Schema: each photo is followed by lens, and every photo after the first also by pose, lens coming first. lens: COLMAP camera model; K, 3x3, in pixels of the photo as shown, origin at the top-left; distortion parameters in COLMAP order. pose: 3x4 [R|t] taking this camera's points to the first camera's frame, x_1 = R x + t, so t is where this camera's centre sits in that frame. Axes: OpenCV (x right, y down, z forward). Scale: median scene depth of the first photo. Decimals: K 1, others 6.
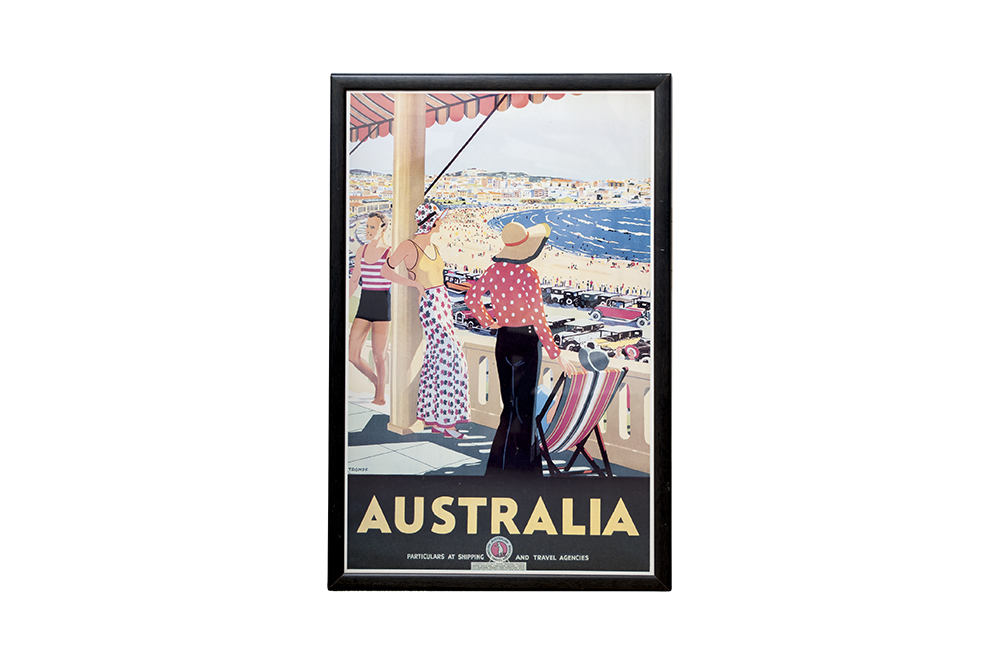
lens RADIAL K [[2258.3, 0, 499.5], [0, 2258.3, 333.3], [0, 0, 1]] dist [-0.076809, 0.000000]
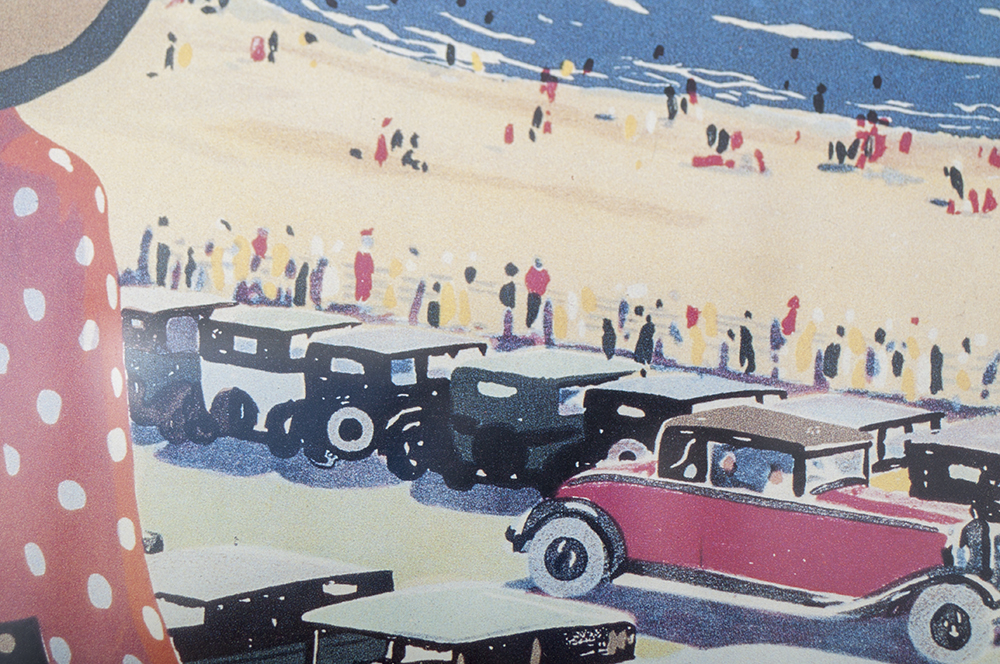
lens RADIAL K [[3016.1, 0, 499.8], [0, 3016.1, 331.8], [0, 0, 1]] dist [-0.075798, 0.000000]
pose [[0.996999, 0.032516, 0.070250, 0.027296], [-0.029539, 0.998638, -0.043000, -0.012610], [-0.071553, 0.040796, 0.996602, 0.838020]]
